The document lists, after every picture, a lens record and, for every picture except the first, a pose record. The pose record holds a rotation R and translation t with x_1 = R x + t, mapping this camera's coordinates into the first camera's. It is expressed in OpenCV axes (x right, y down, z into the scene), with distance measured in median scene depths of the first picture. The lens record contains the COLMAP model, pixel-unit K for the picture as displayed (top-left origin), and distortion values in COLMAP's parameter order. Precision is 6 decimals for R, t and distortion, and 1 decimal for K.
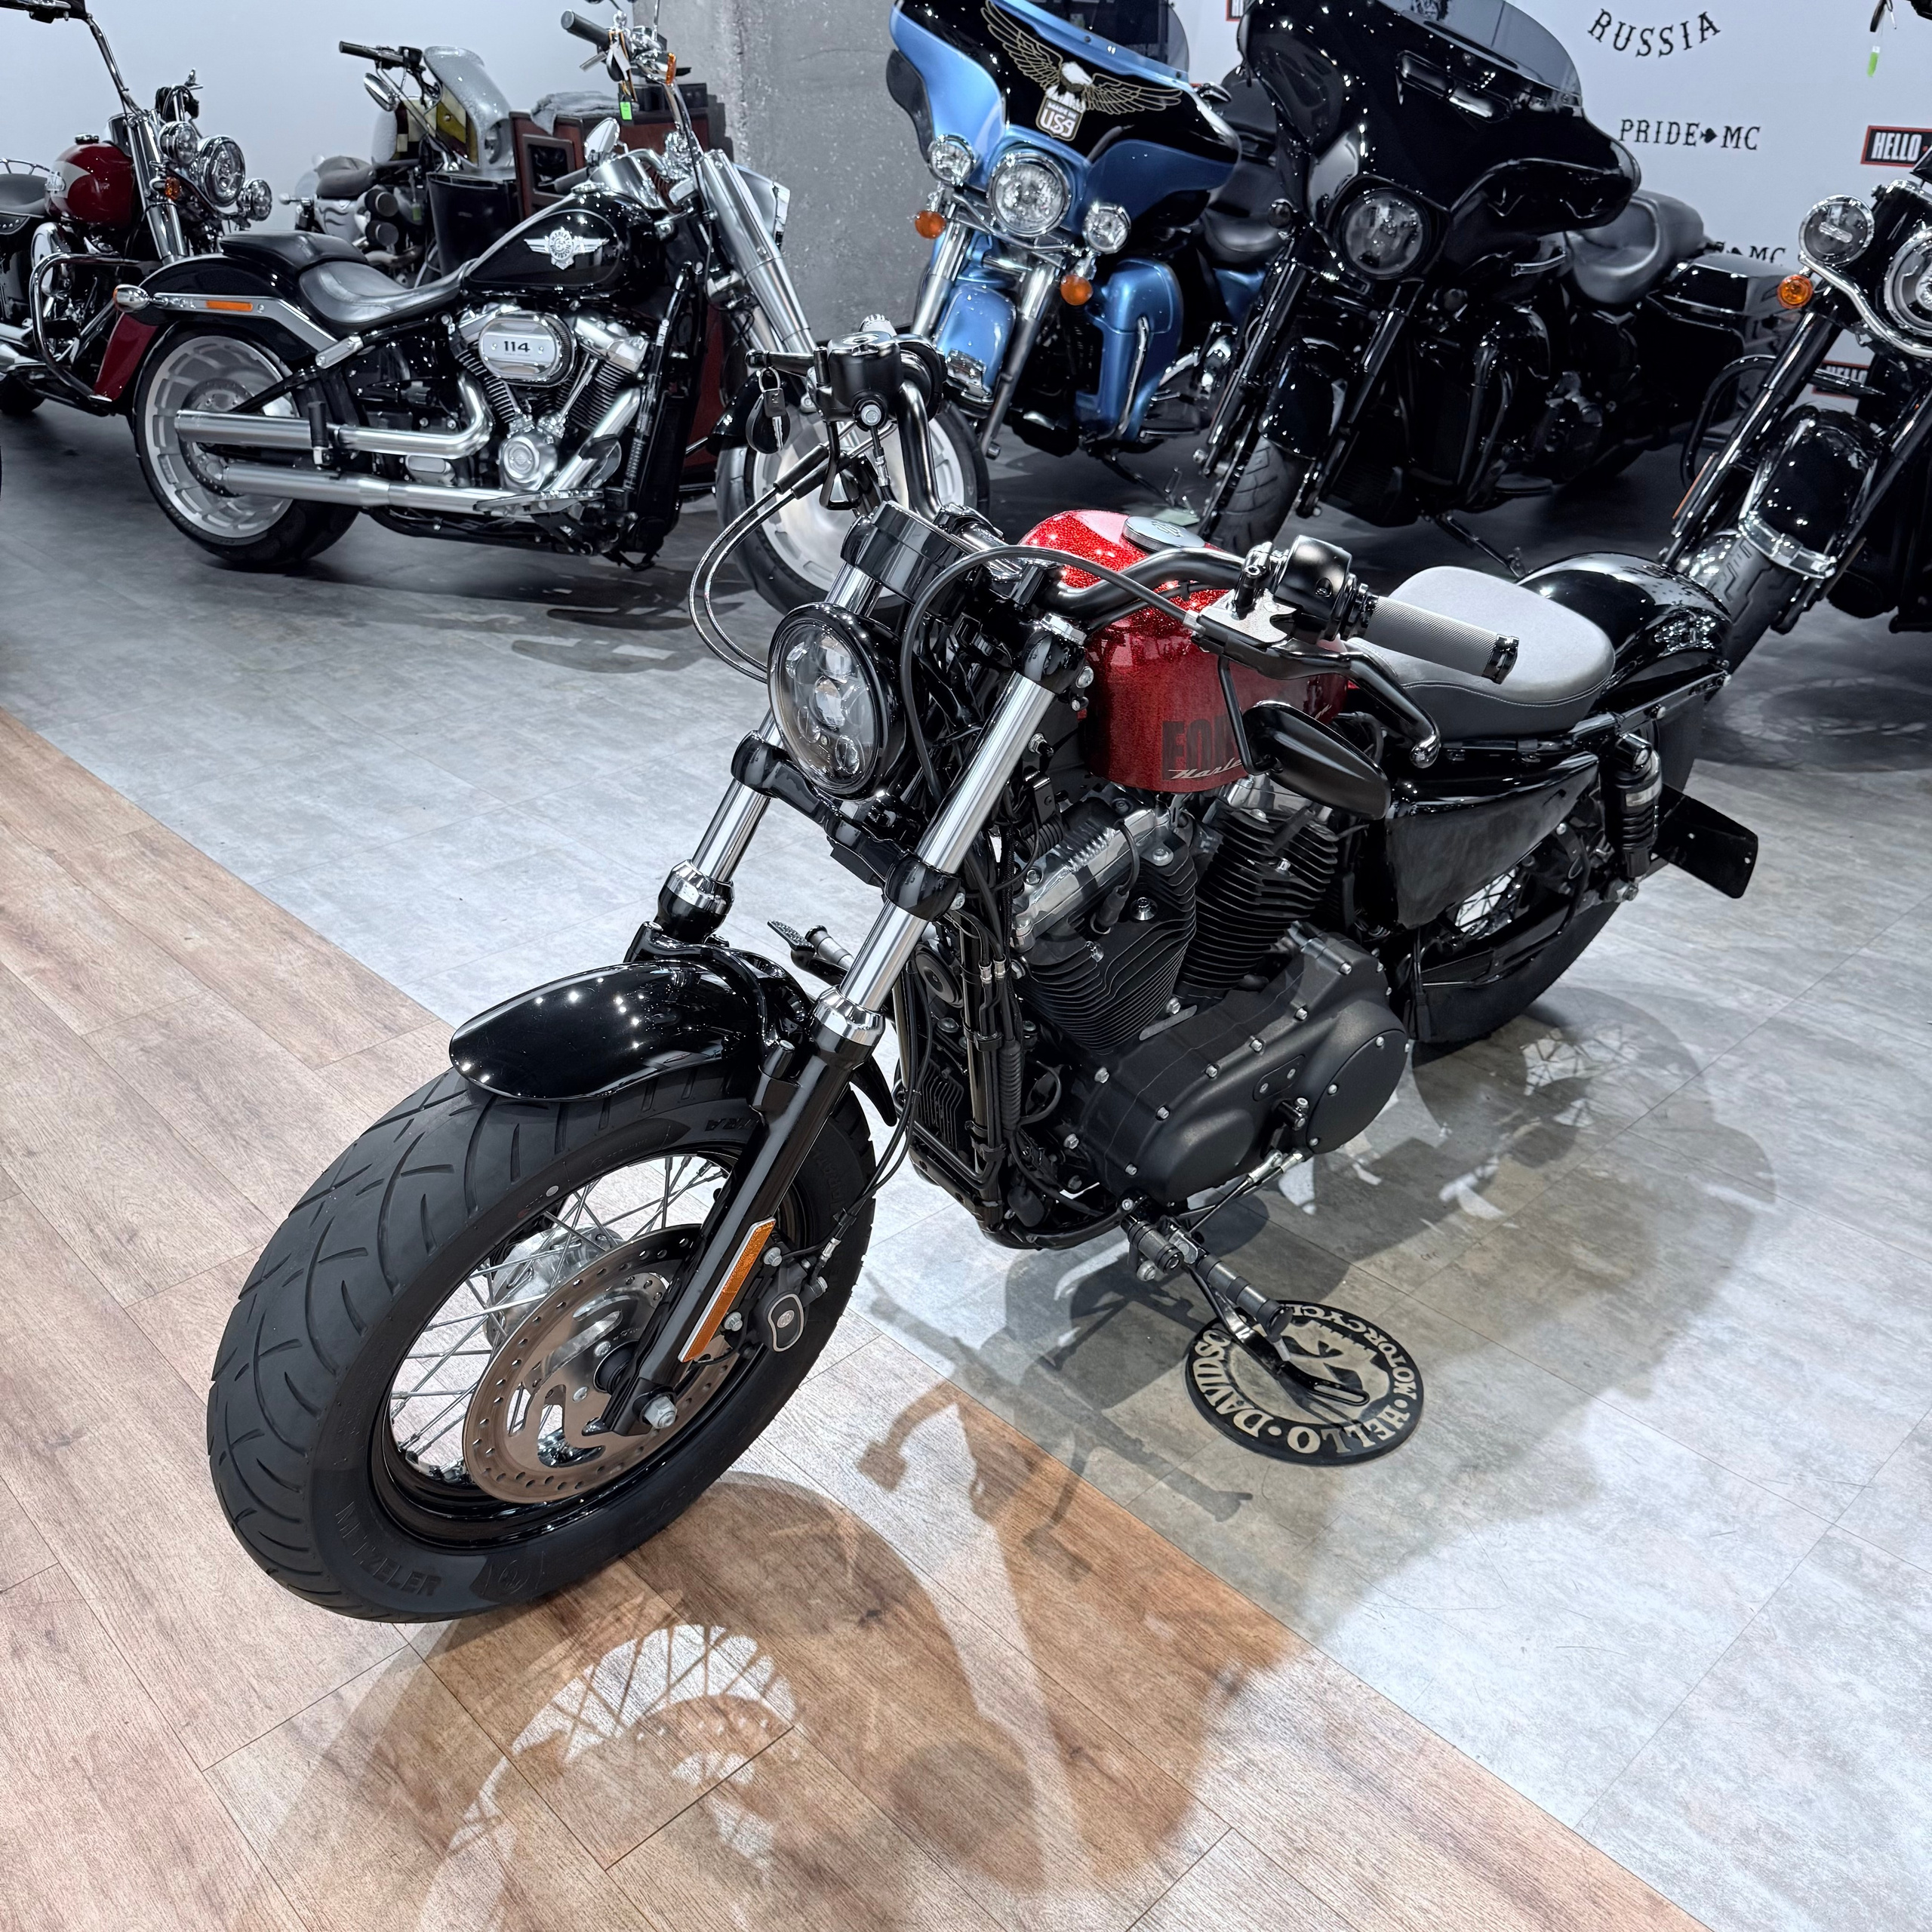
lens RADIAL K [[1811.4, 0, 960.7], [0, 1811.4, 965.6], [0, 0, 1]] dist [0.149237, -0.322663]
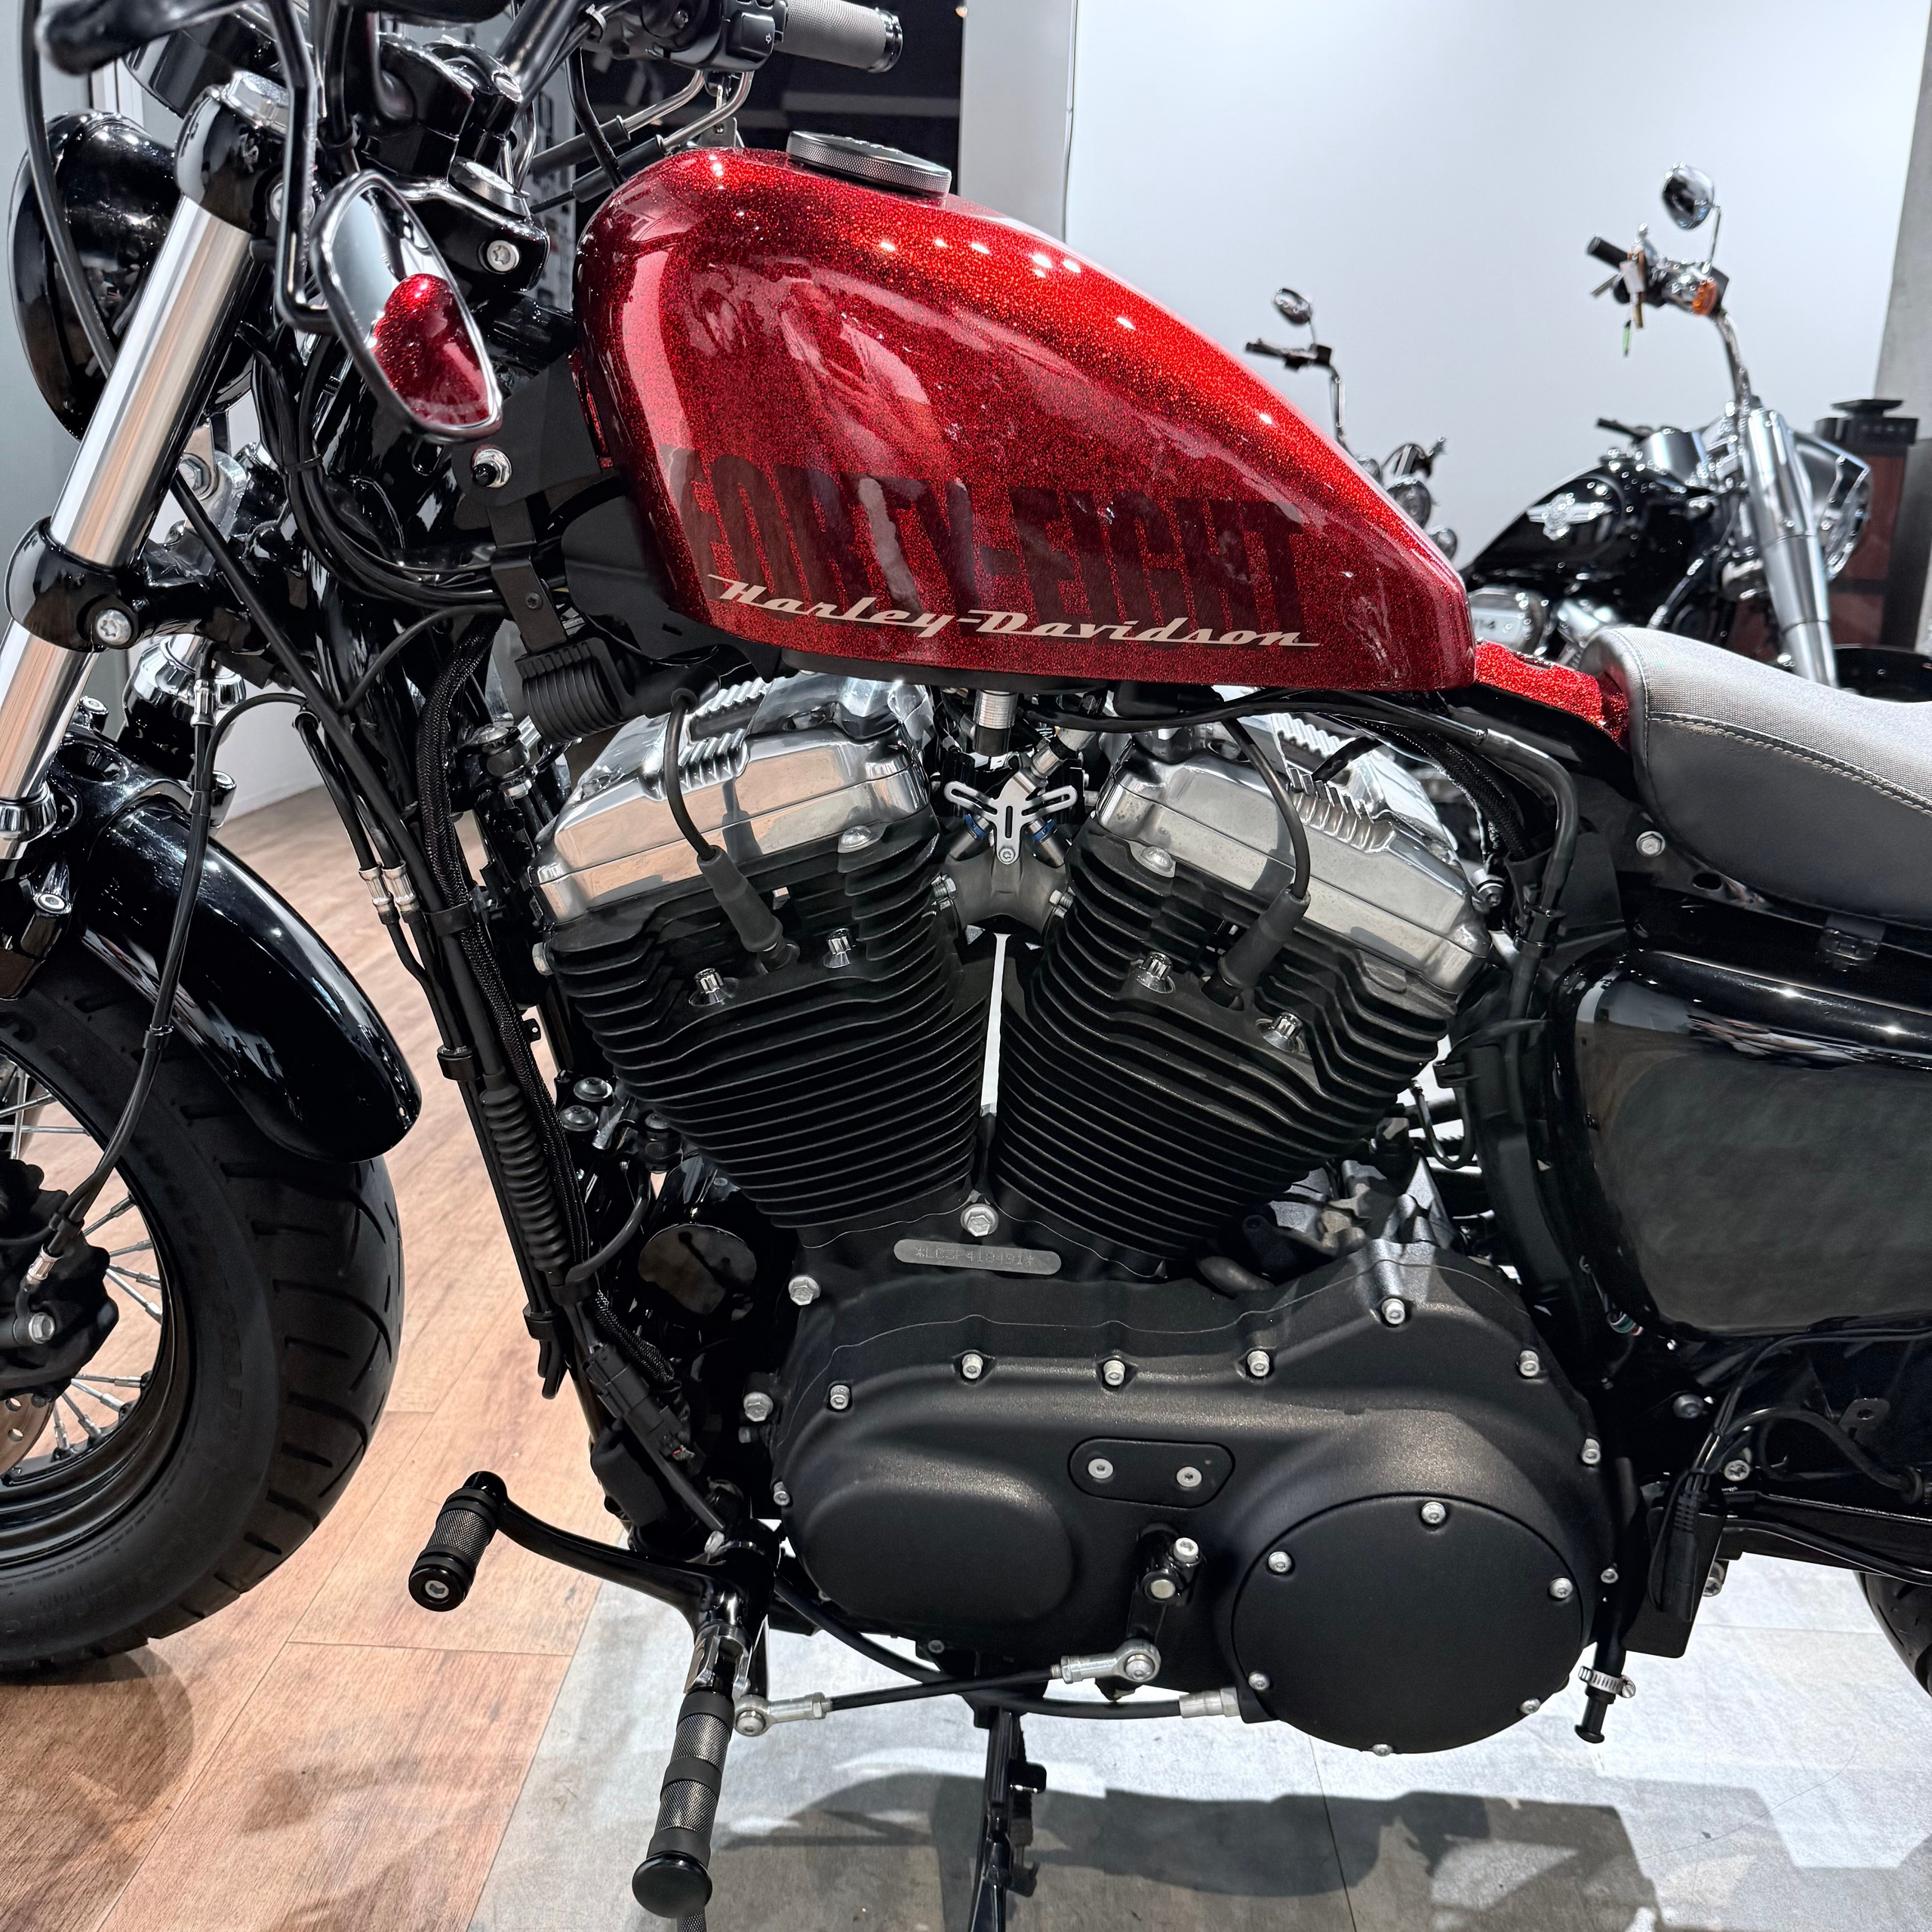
lens RADIAL K [[1800.9, 0, 953.0], [0, 1800.9, 963.6], [0, 0, 1]] dist [0.137907, -0.281505]
pose [[0.694085, 0.201253, -0.691190, 0.238534], [-0.385401, 0.914828, -0.120646, 0.010805], [0.608040, 0.350123, 0.712532, 0.329051]]
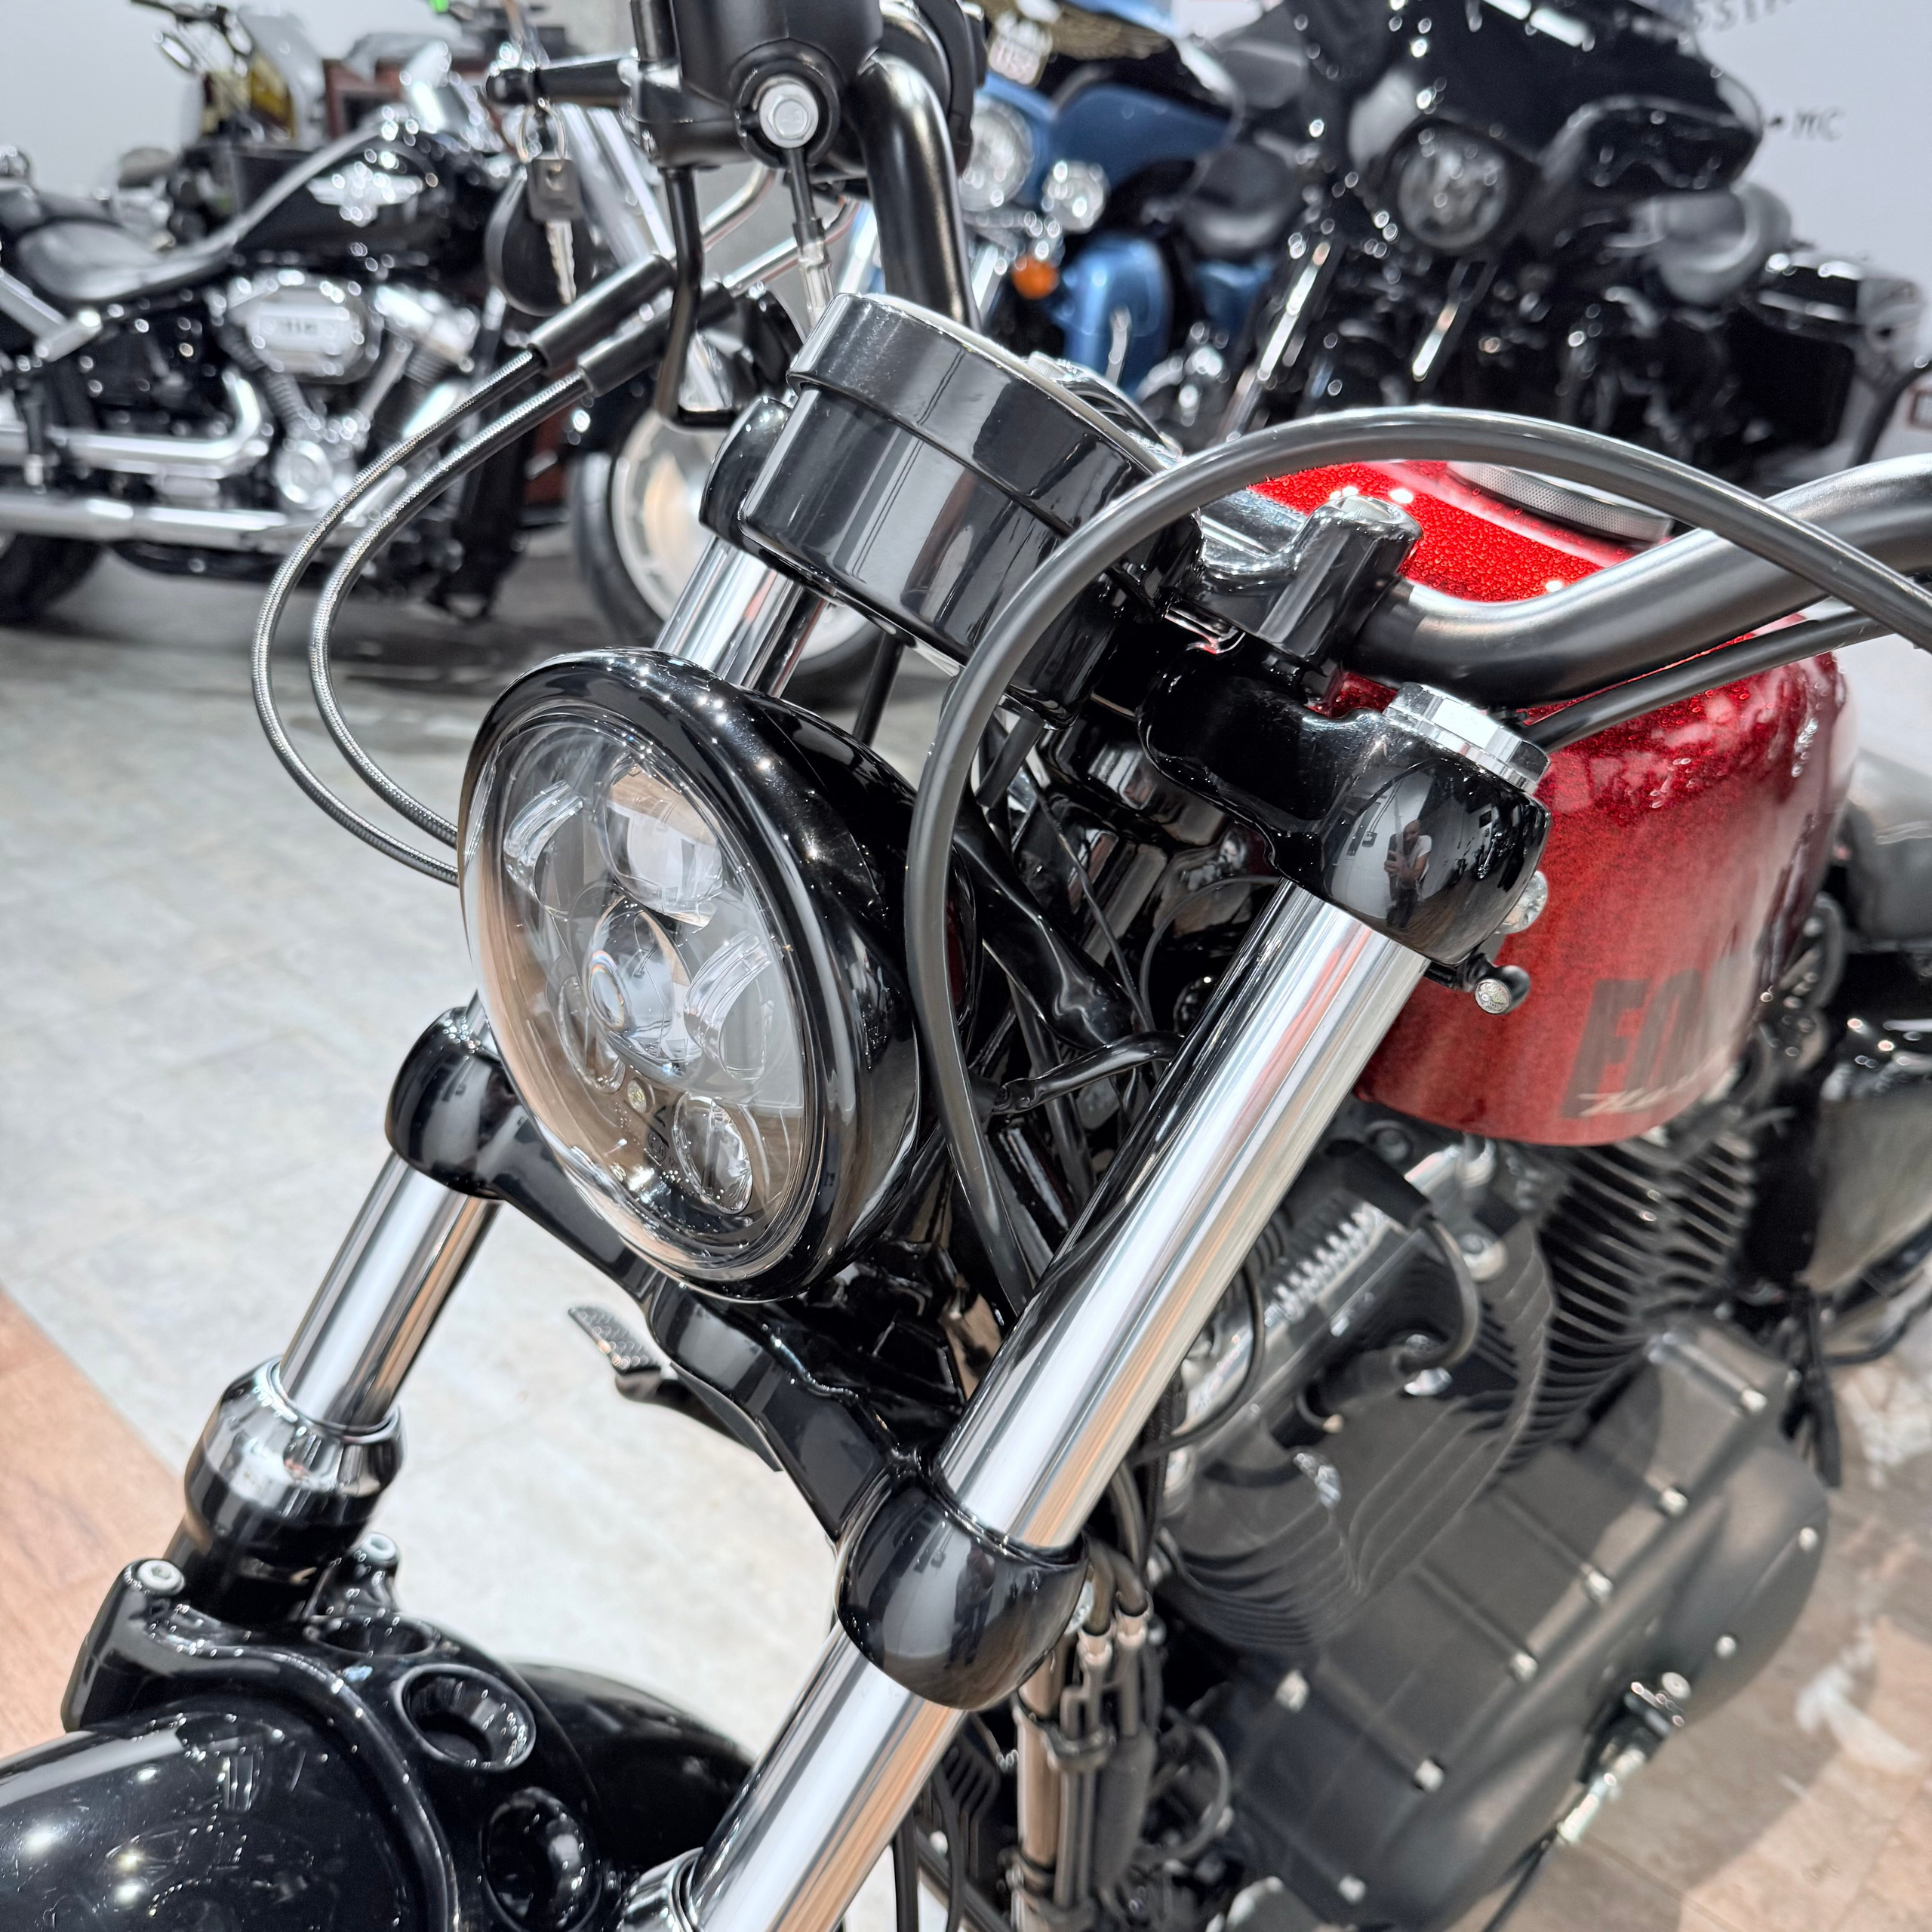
lens RADIAL K [[1843.8, 0, 950.7], [0, 1843.8, 950.6], [0, 0, 1]] dist [-0.009203, -0.015775]
pose [[0.998846, -0.002435, 0.047963, -0.015341], [0.004519, 0.999049, -0.043373, -0.055654], [-0.047812, 0.043540, 0.997907, 0.284761]]
